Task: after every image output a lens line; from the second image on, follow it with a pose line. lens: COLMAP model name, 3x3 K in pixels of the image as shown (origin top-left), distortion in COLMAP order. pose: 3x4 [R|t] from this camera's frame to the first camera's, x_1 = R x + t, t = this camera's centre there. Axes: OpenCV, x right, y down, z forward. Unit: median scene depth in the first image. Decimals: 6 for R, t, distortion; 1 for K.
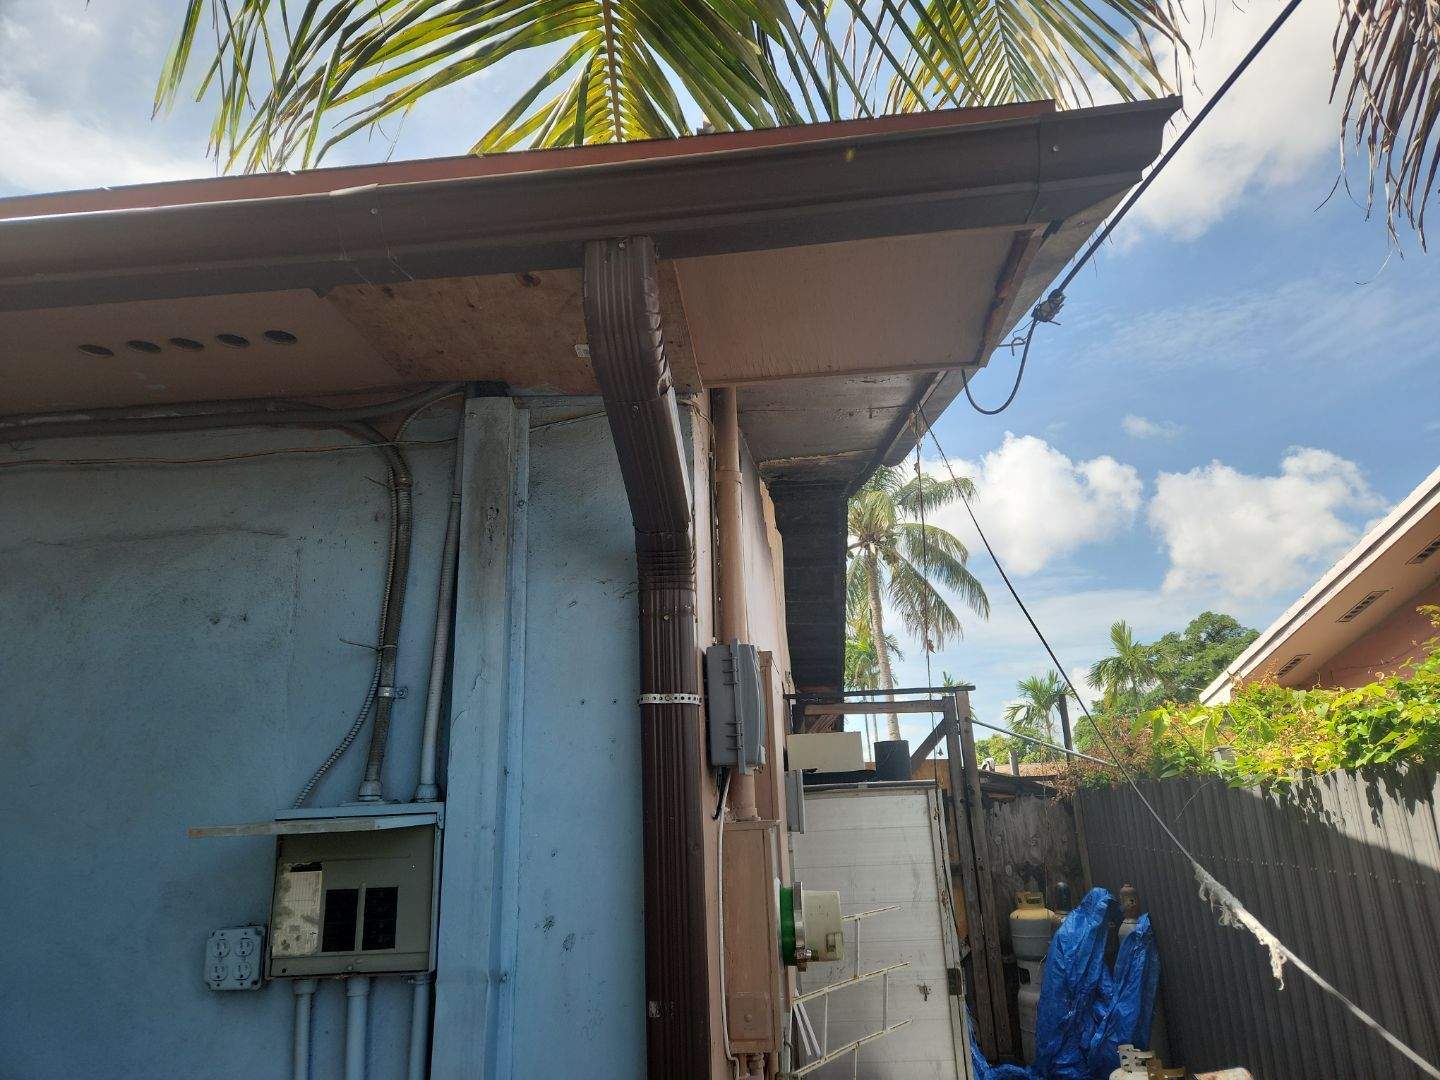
lens RADIAL K [[1012.2, 0, 687.2], [0, 1012.2, 556.2], [0, 0, 1]] dist [0.052829, -0.003104]
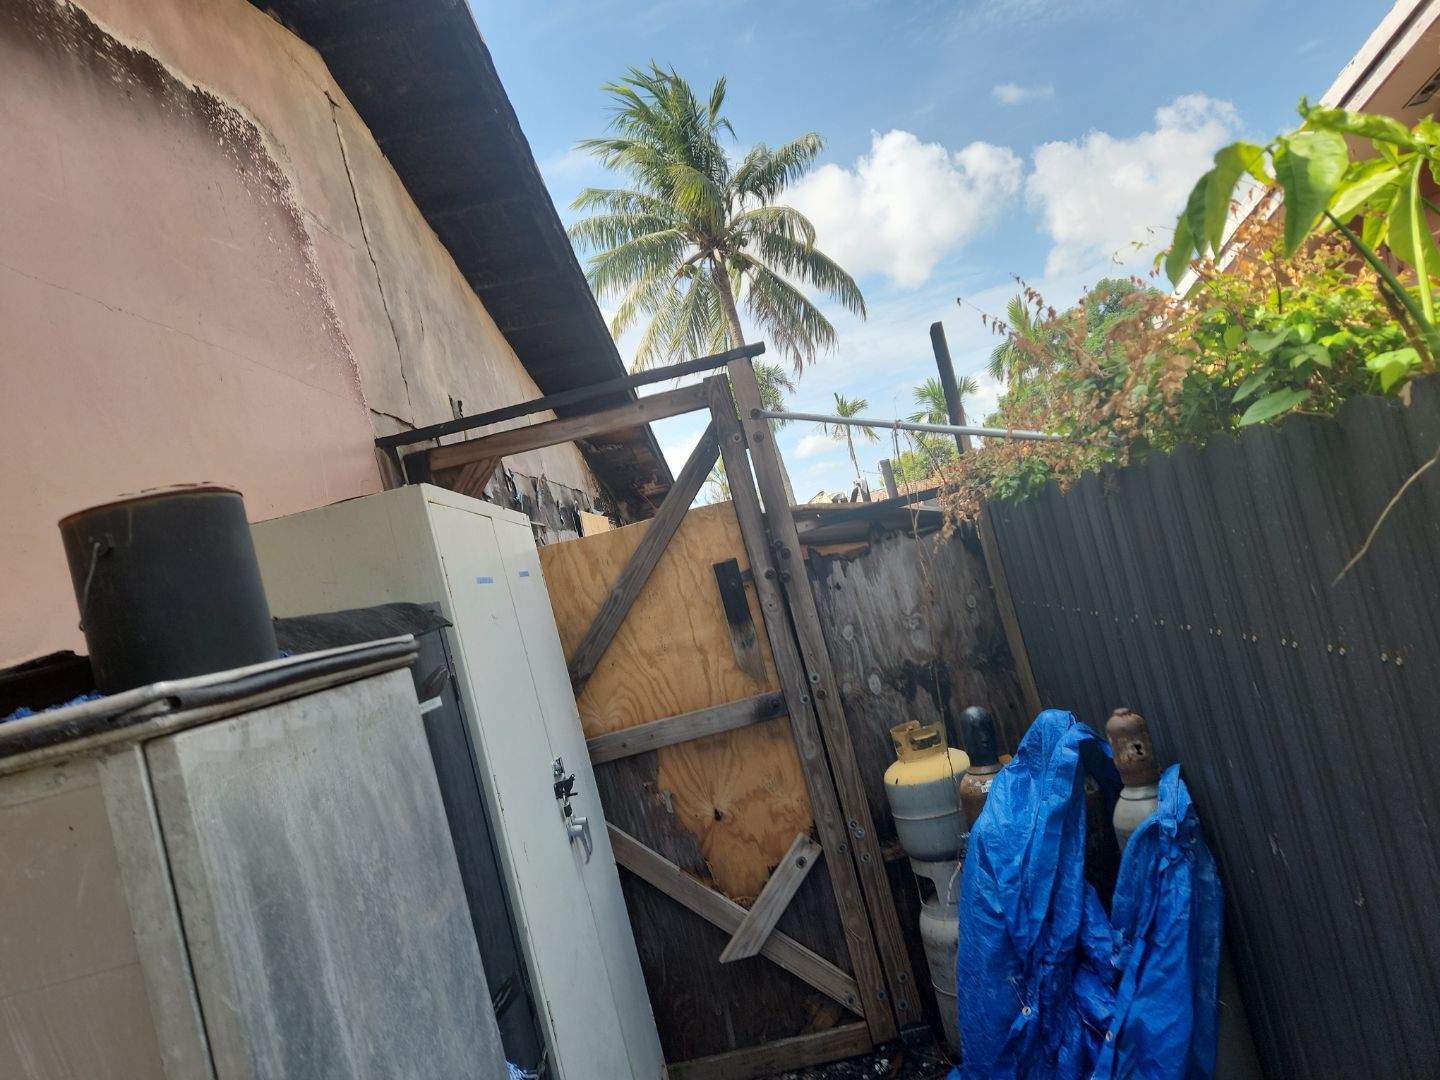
lens RADIAL K [[964.5, 0, 720.0], [0, 964.5, 540.0], [0, 0, 1]] dist [0.097832, -0.068571]
pose [[0.976407, -0.200455, 0.080293, 0.215300], [0.179340, 0.959887, 0.215530, 0.119574], [-0.120277, -0.196046, 0.973190, 0.553789]]
